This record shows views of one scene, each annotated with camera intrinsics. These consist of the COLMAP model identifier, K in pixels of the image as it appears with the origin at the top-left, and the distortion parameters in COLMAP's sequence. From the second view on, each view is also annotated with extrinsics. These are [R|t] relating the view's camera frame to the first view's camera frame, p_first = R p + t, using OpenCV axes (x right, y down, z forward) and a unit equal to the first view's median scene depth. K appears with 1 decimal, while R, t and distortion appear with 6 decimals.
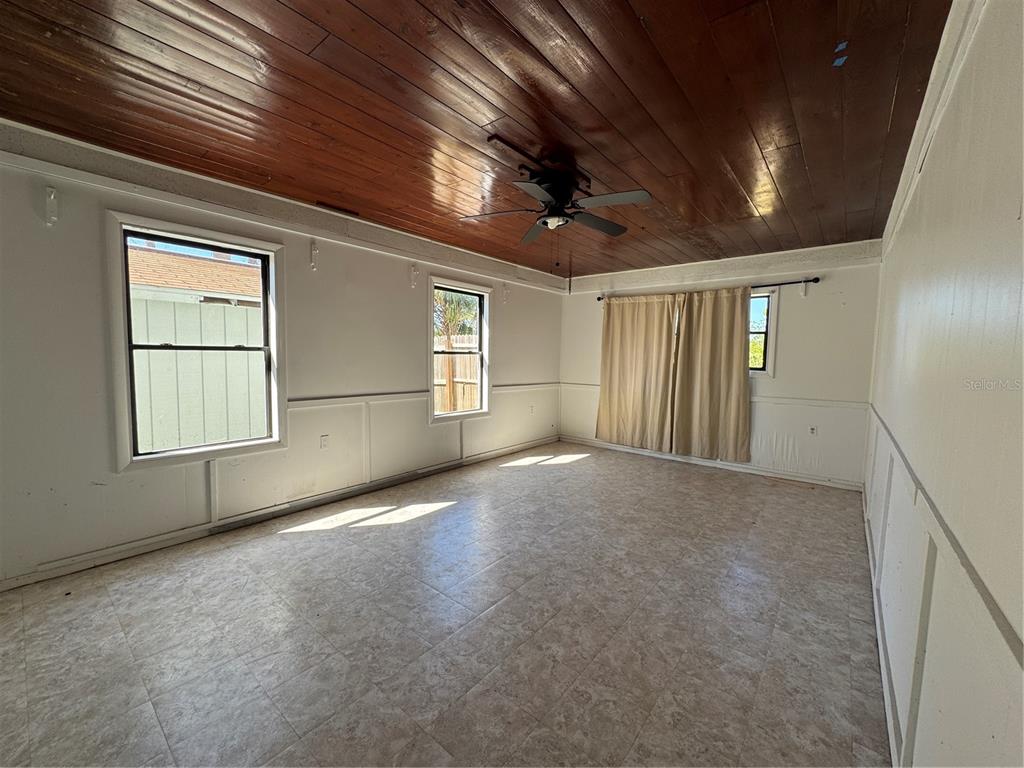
lens RADIAL K [[405.5, 0, 512.0], [0, 405.5, 384.0], [0, 0, 1]] dist [-0.001106, 0.000316]
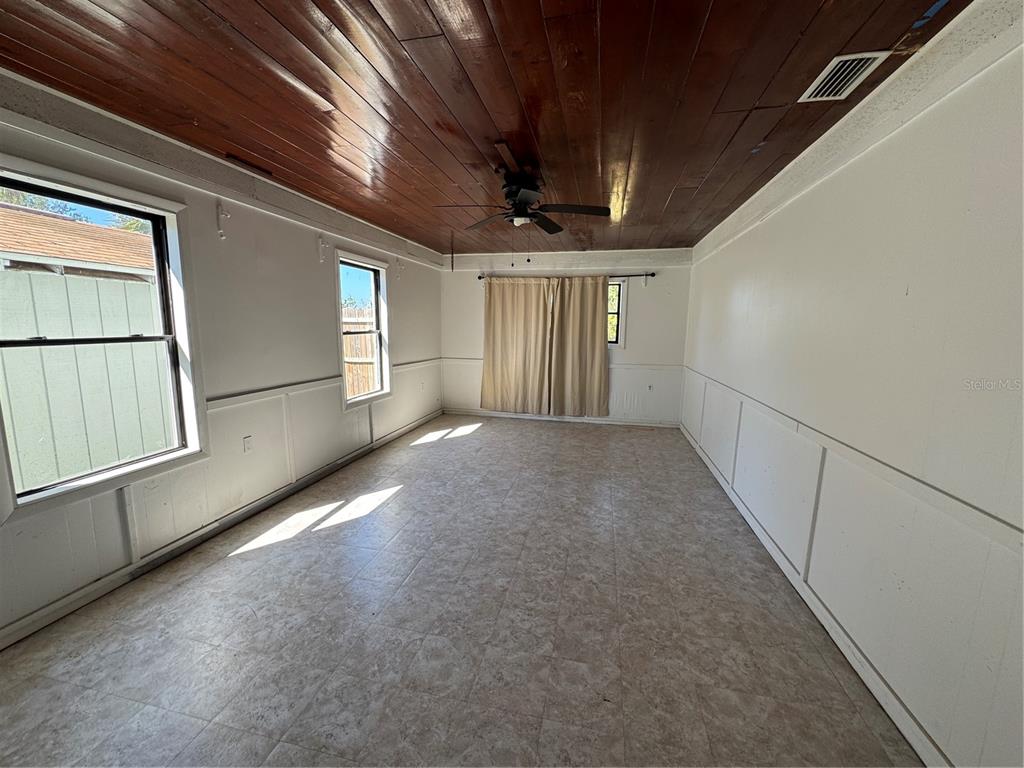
lens RADIAL K [[405.5, 0, 512.0], [0, 405.5, 384.0], [0, 0, 1]] dist [-0.001106, 0.000316]
pose [[0.895801, -0.069285, 0.439023, -0.268457], [0.033303, 0.995461, 0.089148, -0.033973], [-0.443207, -0.065238, 0.894042, -0.004201]]
